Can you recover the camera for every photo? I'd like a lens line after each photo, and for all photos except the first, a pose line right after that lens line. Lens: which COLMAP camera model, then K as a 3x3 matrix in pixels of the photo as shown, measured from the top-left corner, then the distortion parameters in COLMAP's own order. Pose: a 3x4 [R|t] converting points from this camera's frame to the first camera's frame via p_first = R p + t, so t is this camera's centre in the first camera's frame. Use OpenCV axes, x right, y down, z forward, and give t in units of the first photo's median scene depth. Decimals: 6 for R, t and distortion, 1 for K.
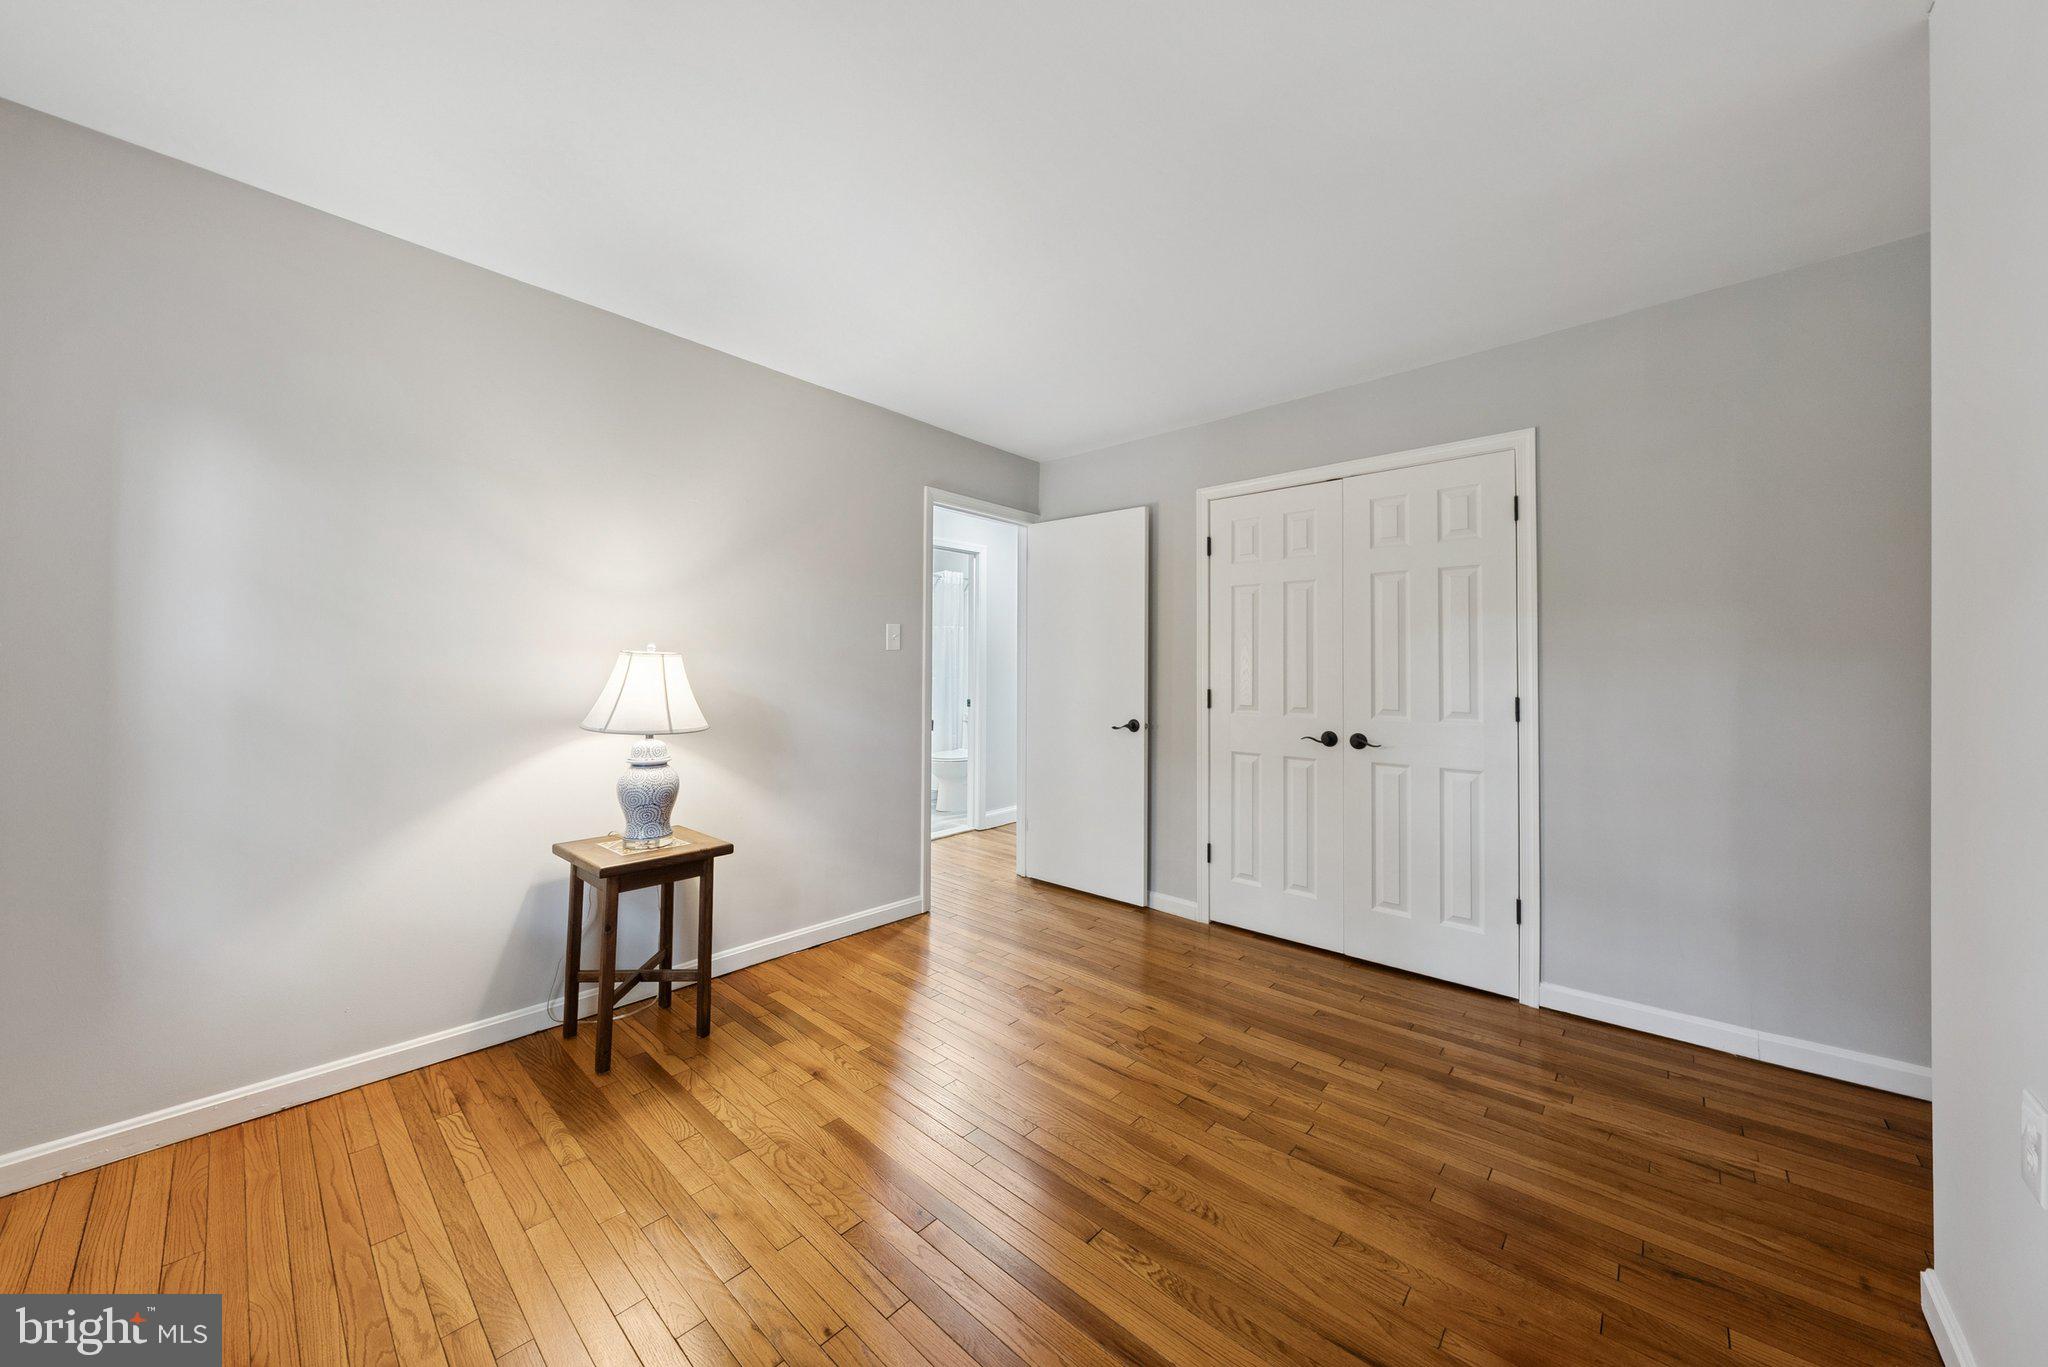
lens RADIAL K [[715.0, 0, 1013.9], [0, 715.0, 686.0], [0, 0, 1]] dist [-0.000468, -0.000019]
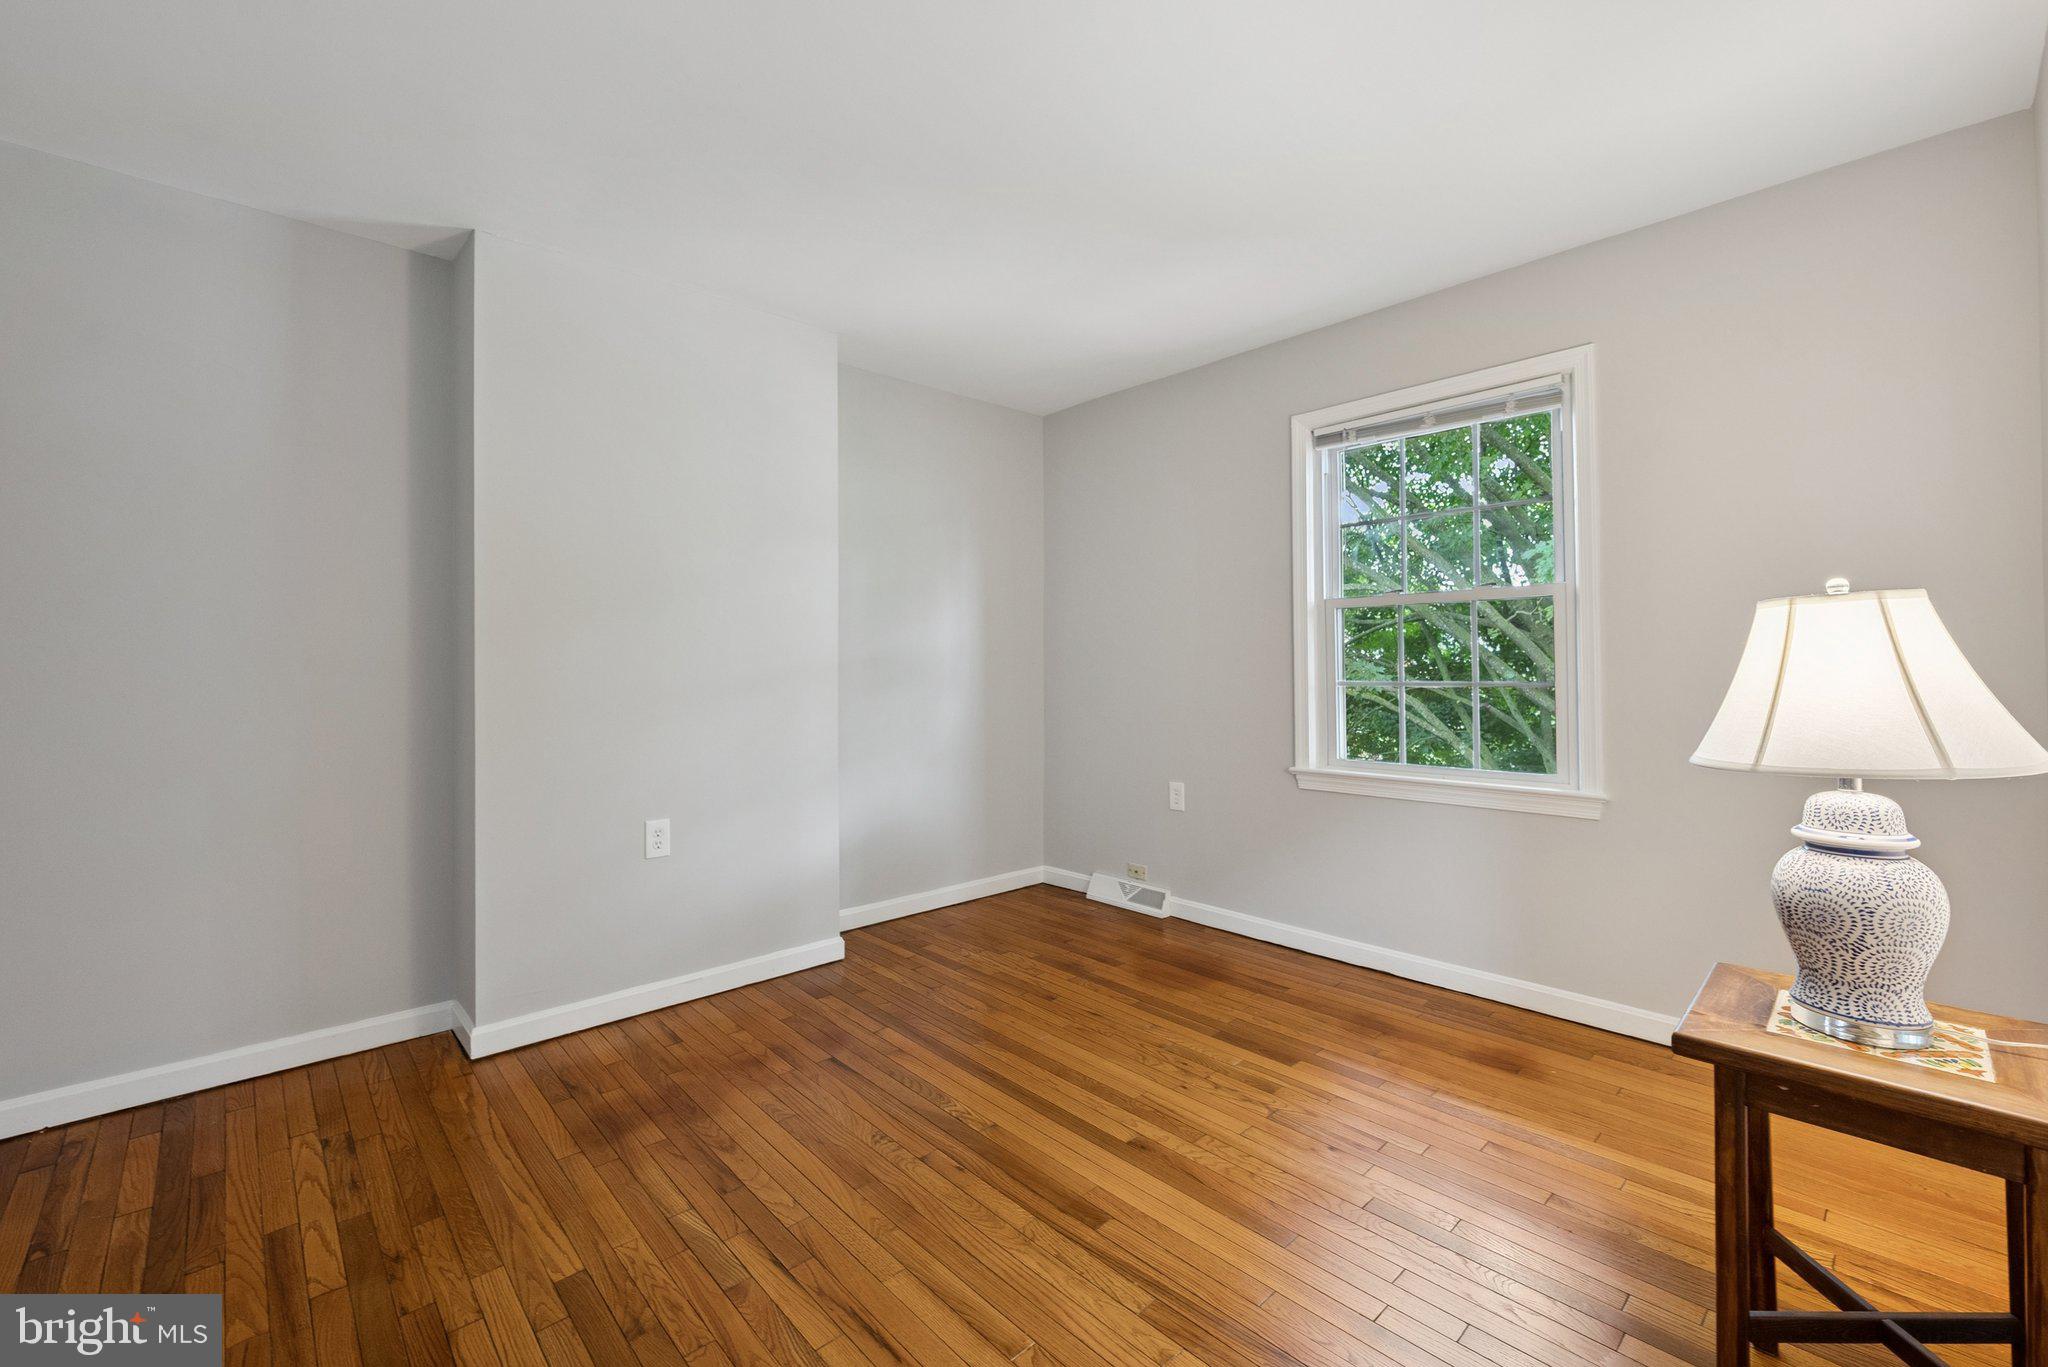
lens RADIAL K [[824.0, 0, 1017.9], [0, 824.0, 690.1], [0, 0, 1]] dist [-0.002083, -0.000396]
pose [[-0.996642, -0.005488, 0.081701, -0.035445], [-0.003174, 0.999591, 0.028421, 0.002427], [-0.081824, 0.028067, -0.996252, 1.801926]]
